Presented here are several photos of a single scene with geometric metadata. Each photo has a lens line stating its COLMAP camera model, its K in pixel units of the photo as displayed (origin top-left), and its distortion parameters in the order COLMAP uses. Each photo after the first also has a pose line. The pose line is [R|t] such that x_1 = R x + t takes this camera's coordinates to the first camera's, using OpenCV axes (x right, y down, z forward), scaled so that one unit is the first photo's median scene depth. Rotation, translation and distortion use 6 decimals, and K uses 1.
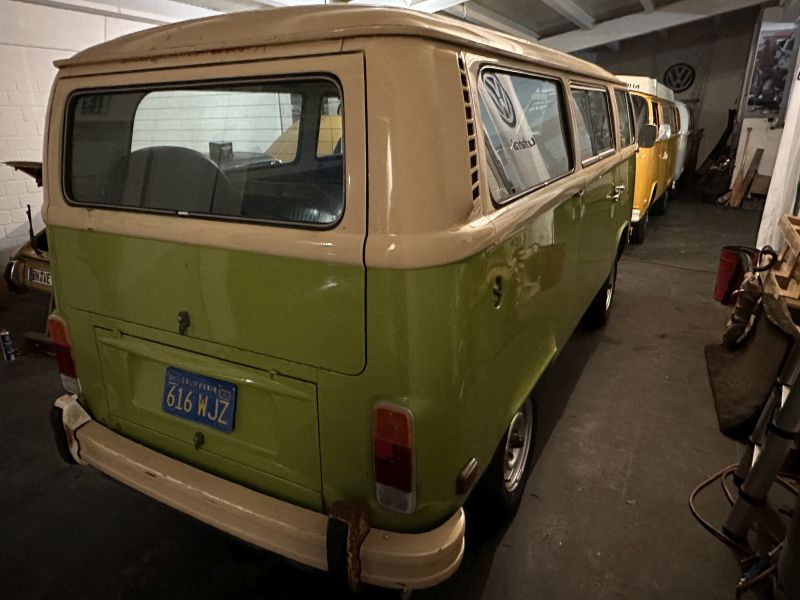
lens RADIAL K [[538.3, 0, 400.0], [0, 538.3, 300.0], [0, 0, 1]] dist [0.009643, 0.005110]
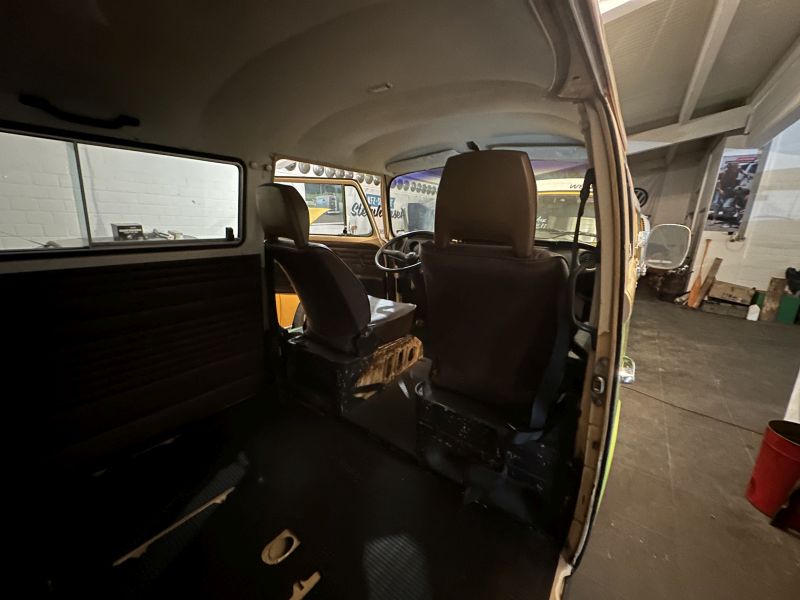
lens RADIAL K [[316.9, 0, 400.0], [0, 316.9, 300.0], [0, 0, 1]] dist [-0.001075, -0.000212]
pose [[0.988823, 0.076275, -0.128103, 0.112648], [-0.086594, 0.993263, -0.077009, -0.093261], [0.121366, 0.087241, 0.988767, 0.306452]]
